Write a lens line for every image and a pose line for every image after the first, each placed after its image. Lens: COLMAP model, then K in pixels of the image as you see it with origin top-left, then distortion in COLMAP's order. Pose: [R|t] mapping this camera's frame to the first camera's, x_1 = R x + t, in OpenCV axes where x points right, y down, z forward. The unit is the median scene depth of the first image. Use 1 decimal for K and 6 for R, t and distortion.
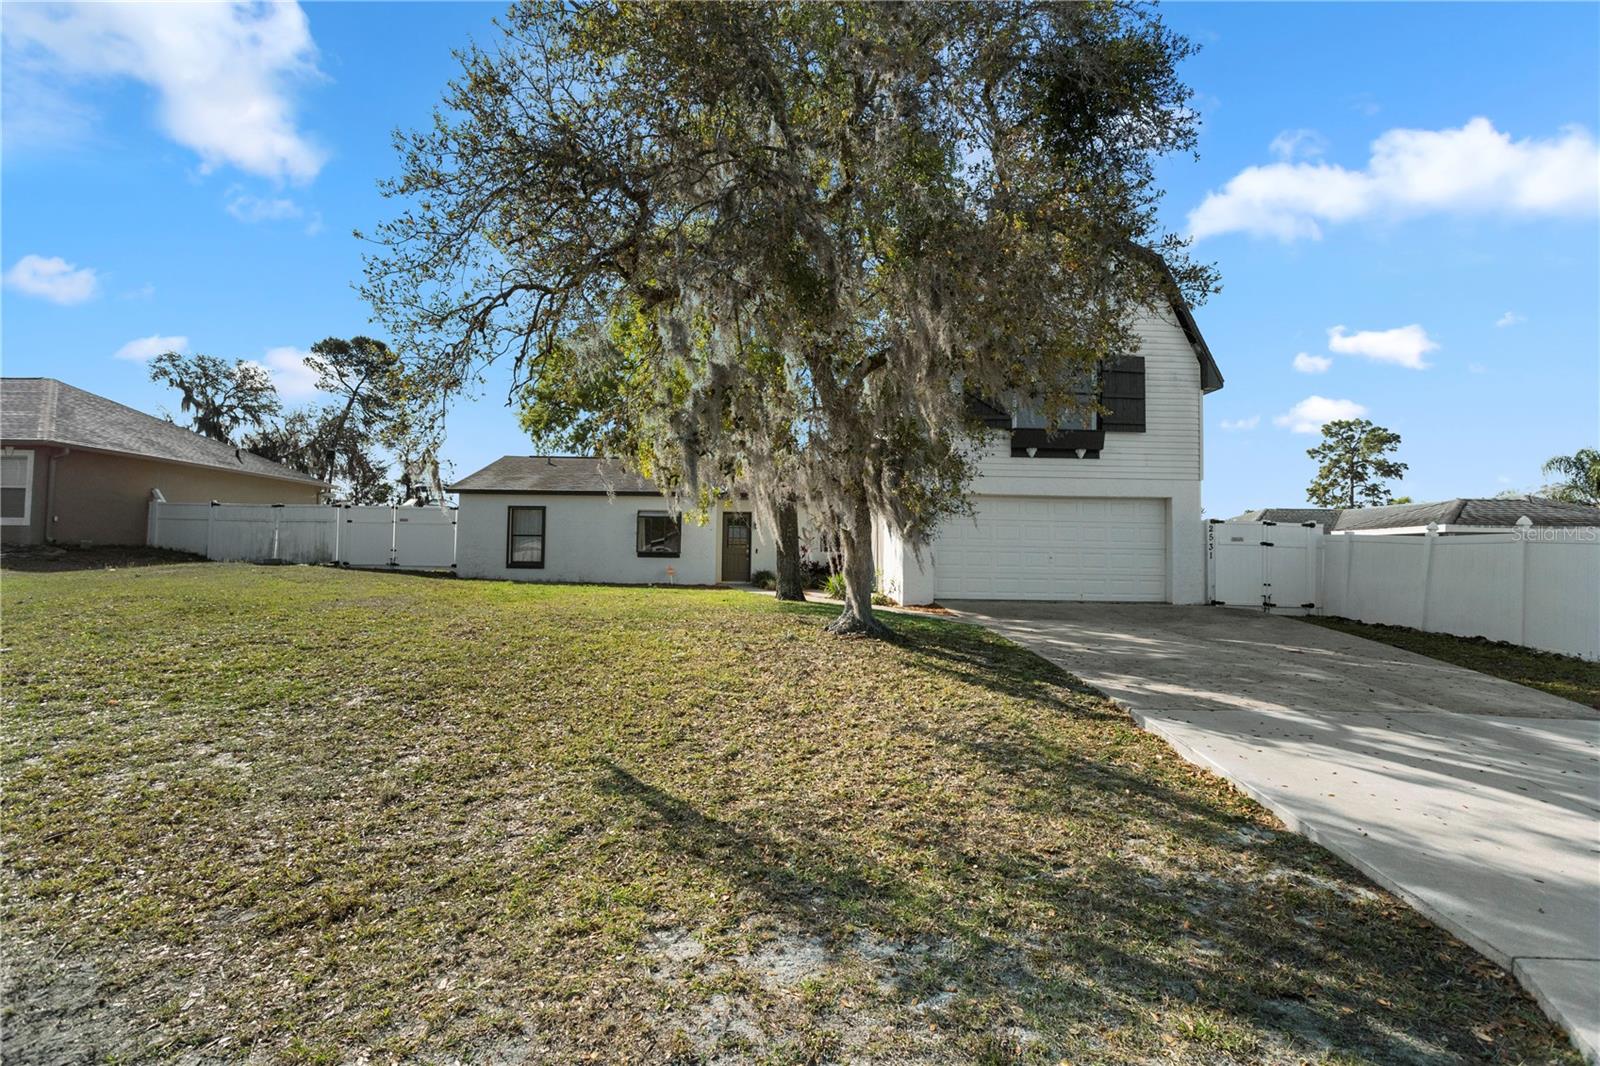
lens RADIAL K [[773.5, 0, 801.0], [0, 773.5, 516.6], [0, 0, 1]] dist [-0.050880, 0.034049]
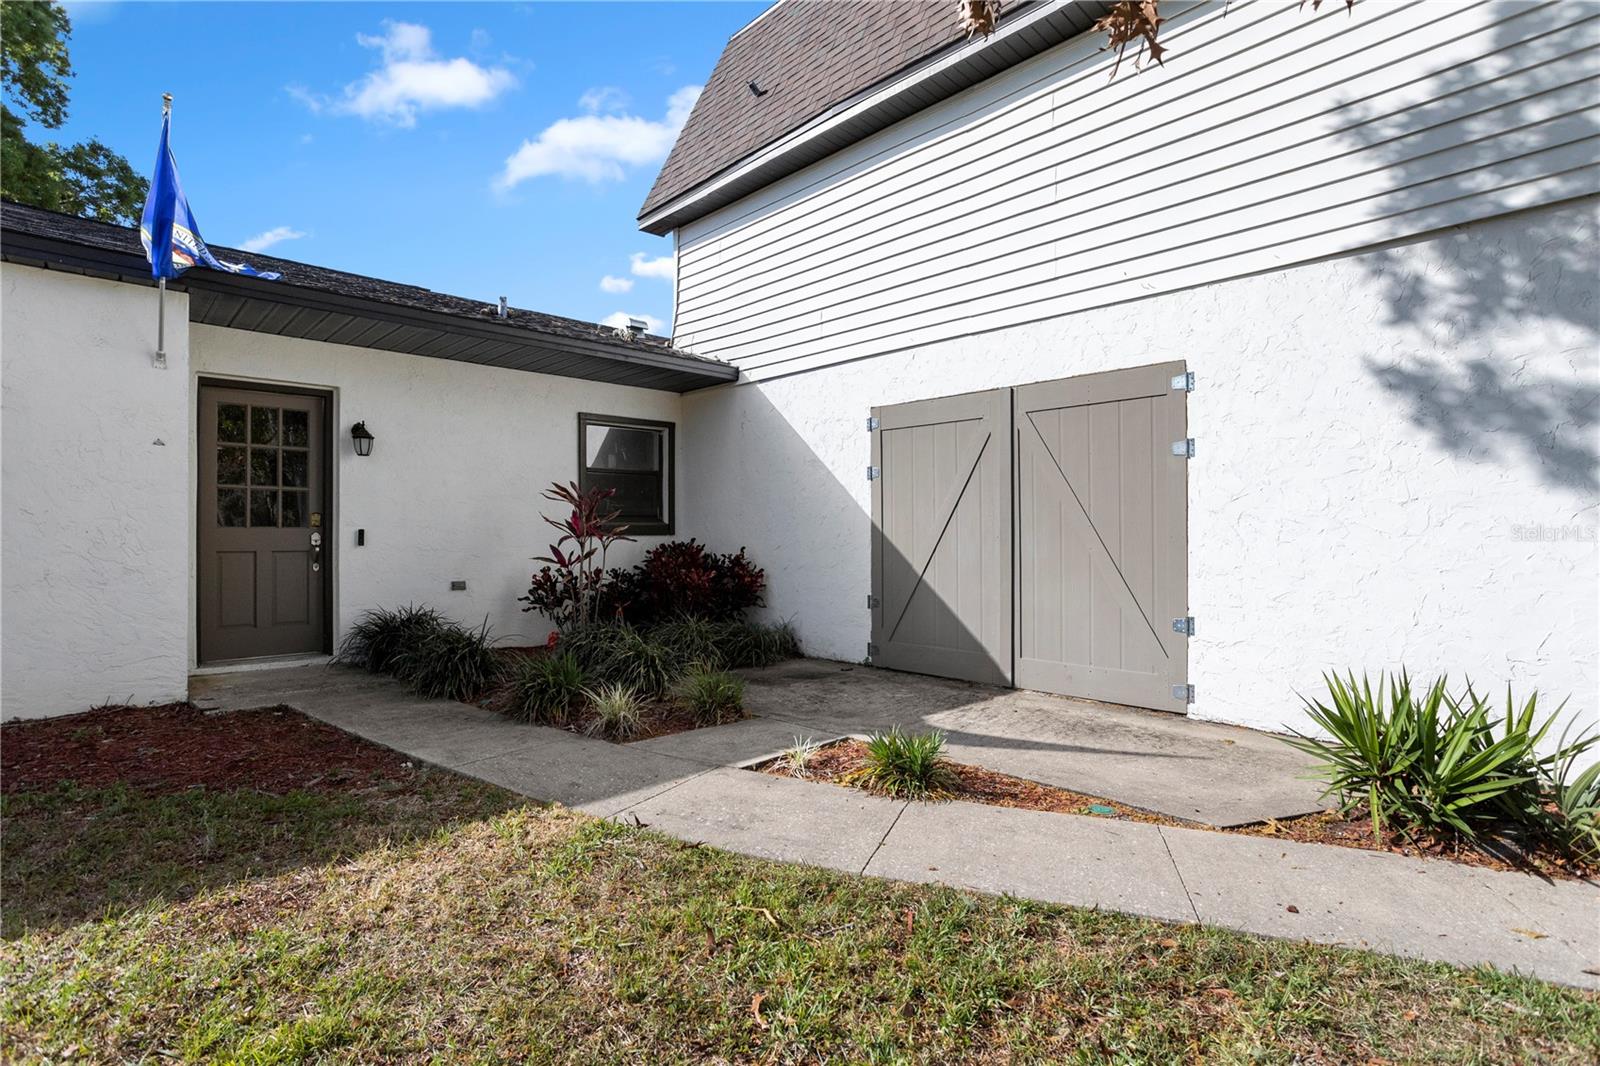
lens RADIAL K [[792.4, 0, 803.5], [0, 792.4, 521.1], [0, 0, 1]] dist [-0.055868, 0.037414]
pose [[0.746889, -0.000673, 0.664949, -0.180065], [-0.030293, 0.998927, 0.035037, 0.037319], [-0.664259, -0.046311, 0.746067, 1.046358]]
